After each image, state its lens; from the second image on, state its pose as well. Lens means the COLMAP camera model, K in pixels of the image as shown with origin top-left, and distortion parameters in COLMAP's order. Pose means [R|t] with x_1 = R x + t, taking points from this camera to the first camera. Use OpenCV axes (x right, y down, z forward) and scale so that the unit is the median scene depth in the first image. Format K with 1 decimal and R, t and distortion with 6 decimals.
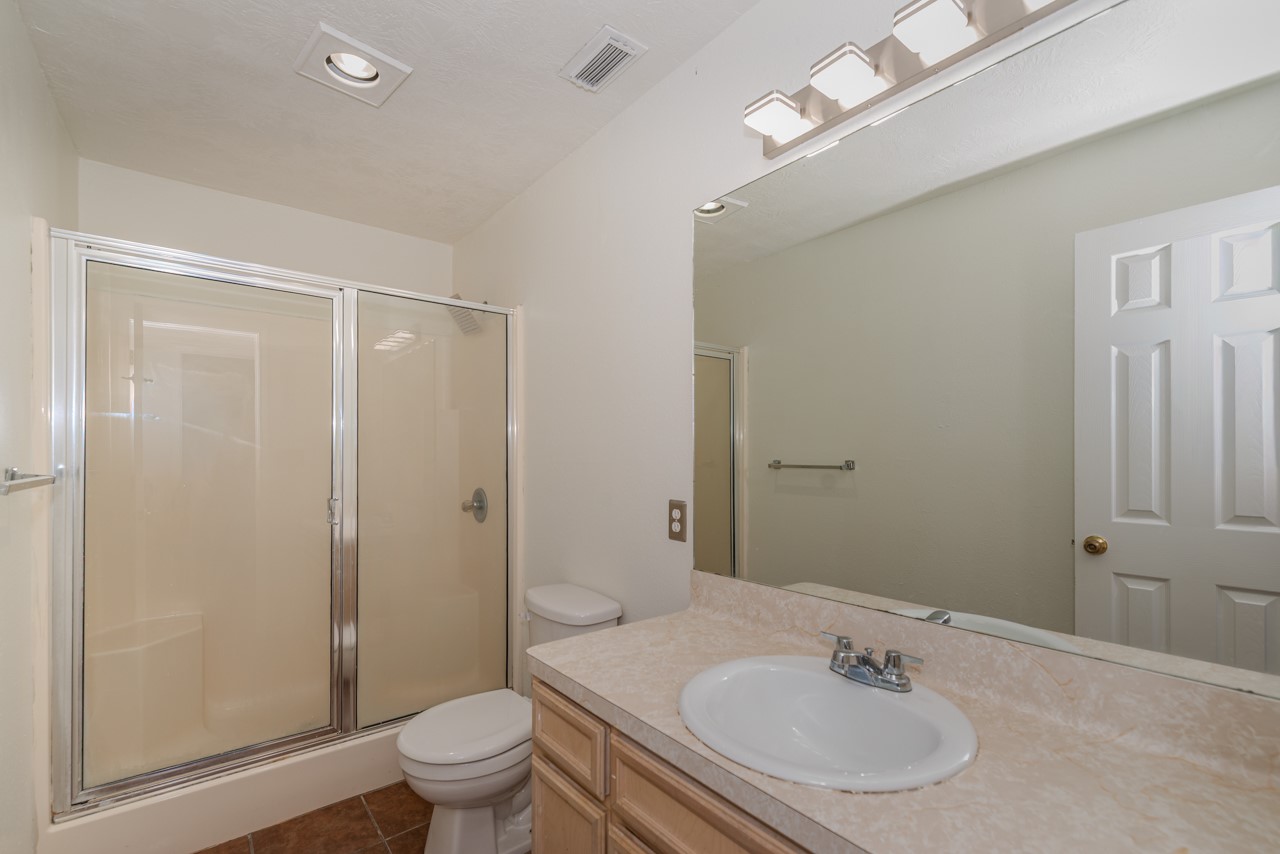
lens RADIAL K [[561.3, 0, 642.9], [0, 561.3, 451.4], [0, 0, 1]] dist [0.002317, -0.000057]
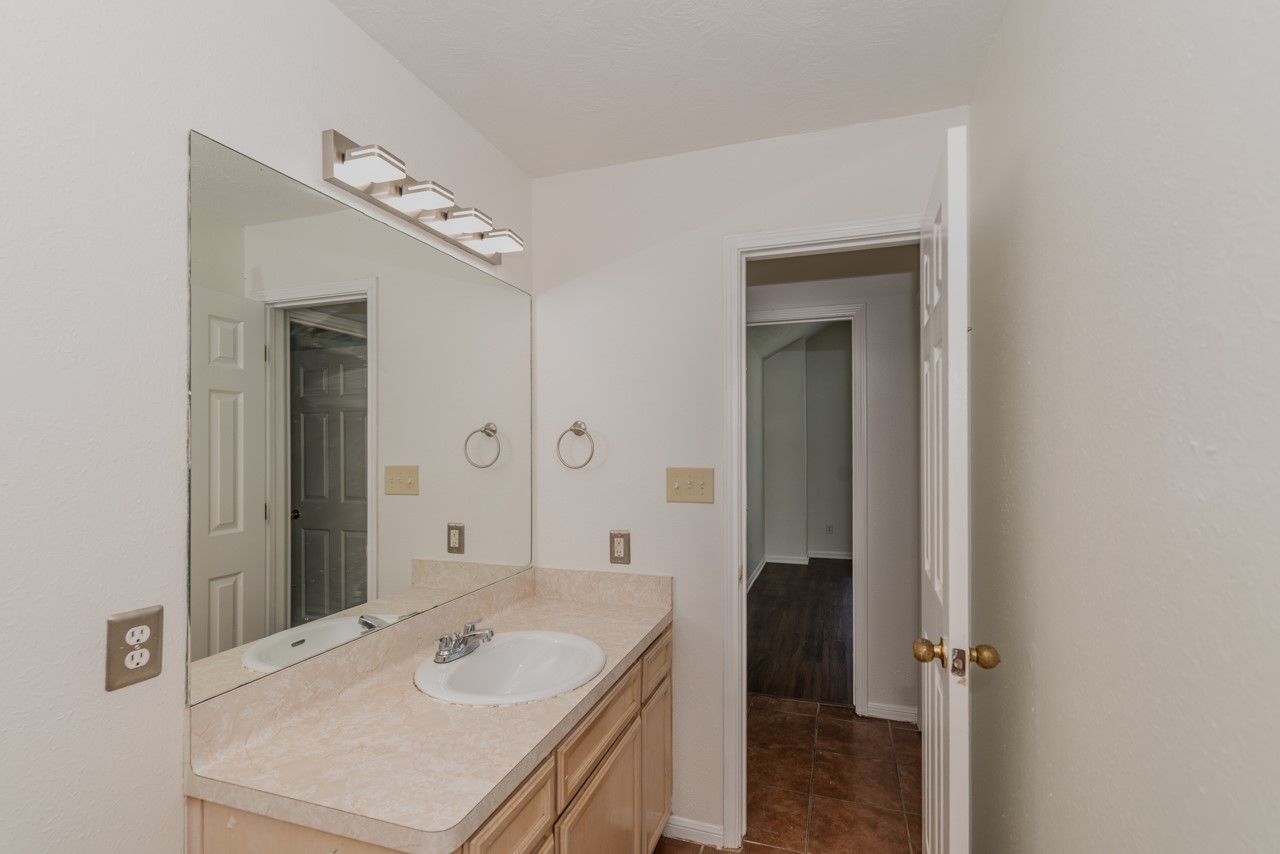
lens RADIAL K [[571.6, 0, 640.0], [0, 571.6, 427.0], [0, 0, 1]] dist [0.004901, 0.000006]
pose [[-0.528982, 0.025889, 0.848238, -0.870191], [-0.006379, 0.999385, -0.034481, -0.098399], [-0.848609, -0.023651, -0.528492, 1.108805]]
